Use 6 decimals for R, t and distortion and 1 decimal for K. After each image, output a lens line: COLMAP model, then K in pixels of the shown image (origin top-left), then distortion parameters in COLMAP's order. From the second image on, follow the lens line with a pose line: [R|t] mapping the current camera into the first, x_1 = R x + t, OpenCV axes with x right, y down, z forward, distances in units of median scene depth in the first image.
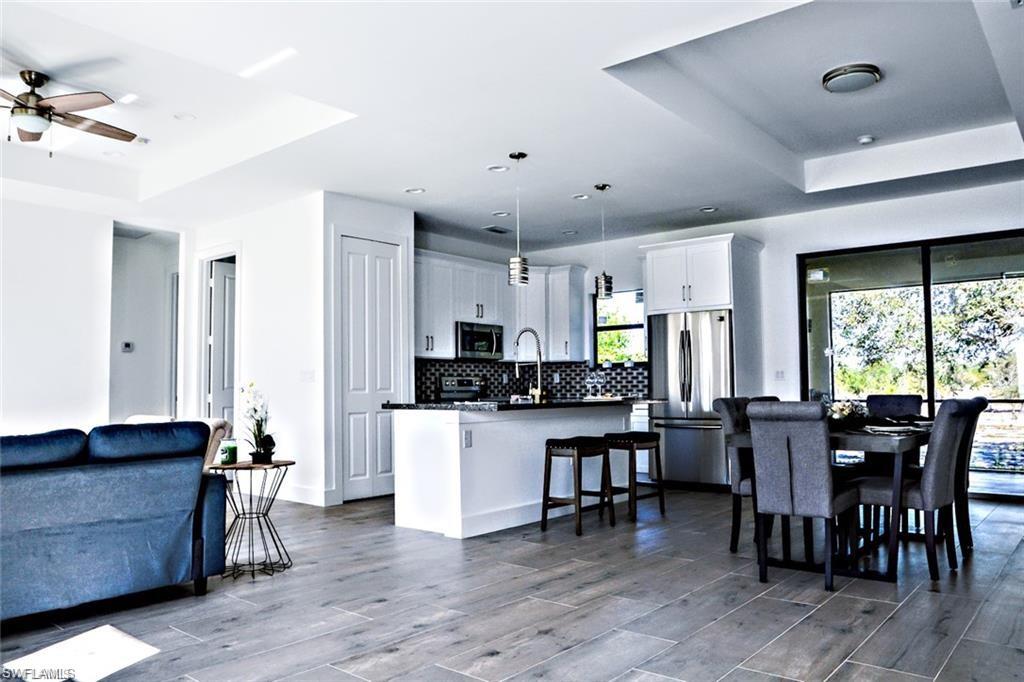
lens RADIAL K [[750.1, 0, 512.0], [0, 750.1, 341.0], [0, 0, 1]] dist [-0.074880, -0.000790]
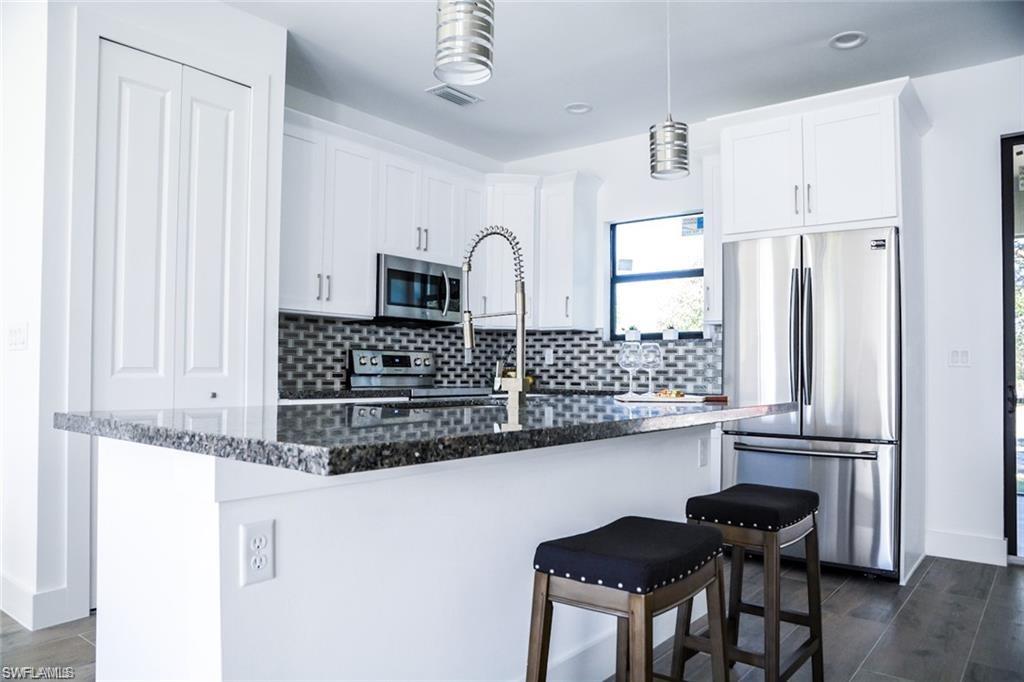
lens RADIAL K [[711.2, 0, 512.9], [0, 711.2, 352.8], [0, 0, 1]] dist [-0.126899, 0.103777]
pose [[0.999585, 0.019047, 0.021609, 0.018368], [-0.019873, 0.999054, 0.038676, 0.027376], [-0.020852, -0.039090, 0.999018, 0.465081]]
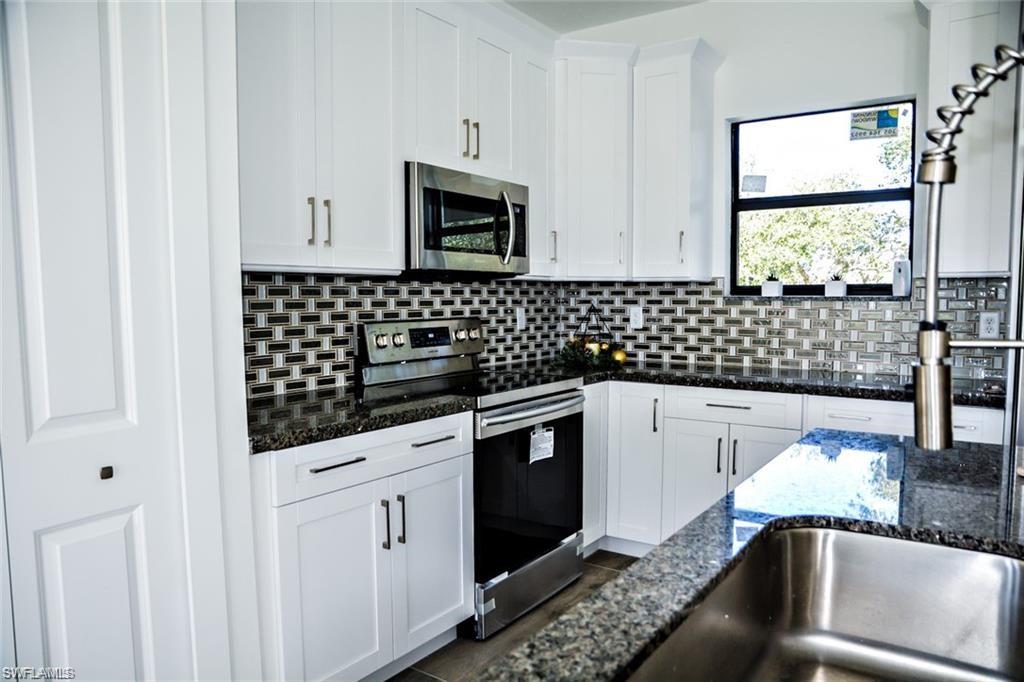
lens RADIAL K [[711.2, 0, 512.9], [0, 711.2, 352.8], [0, 0, 1]] dist [-0.126899, 0.103777]
pose [[0.996625, -0.002021, 0.082065, -0.053789], [-0.009670, 0.989847, 0.141809, 0.013861], [-0.081518, -0.142124, 0.986487, 0.686734]]
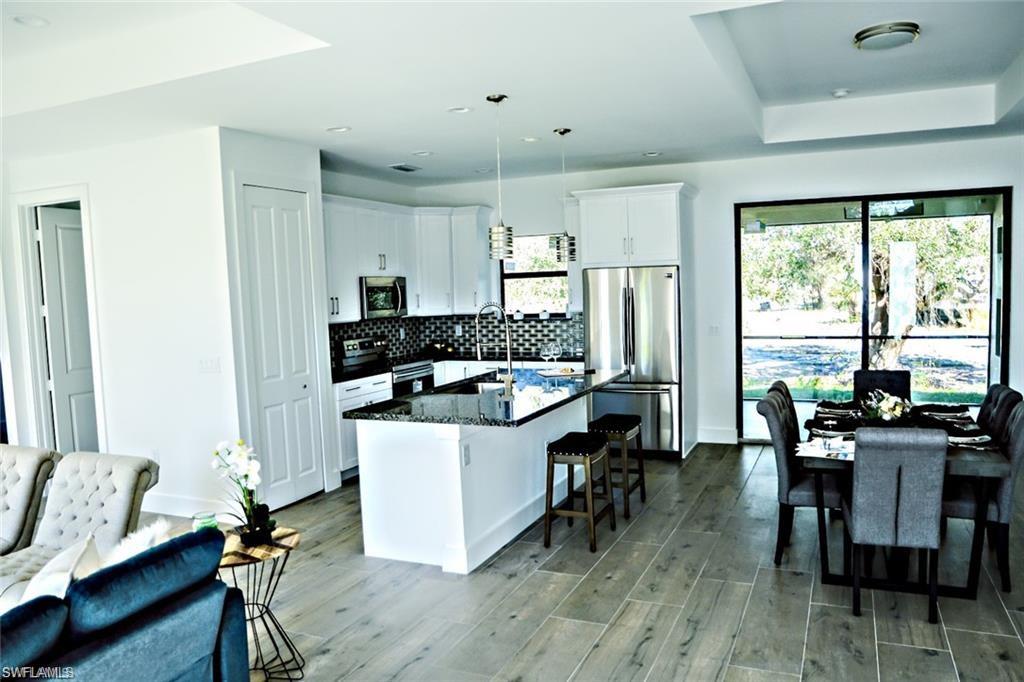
lens RADIAL K [[758.8, 0, 512.0], [0, 758.8, 341.0], [0, 0, 1]] dist [-0.066064, 0.008830]
pose [[0.961696, -0.043939, 0.270573, -0.146167], [0.008558, 0.991401, 0.130578, -0.065494], [-0.273983, -0.123261, 0.953803, 0.126625]]
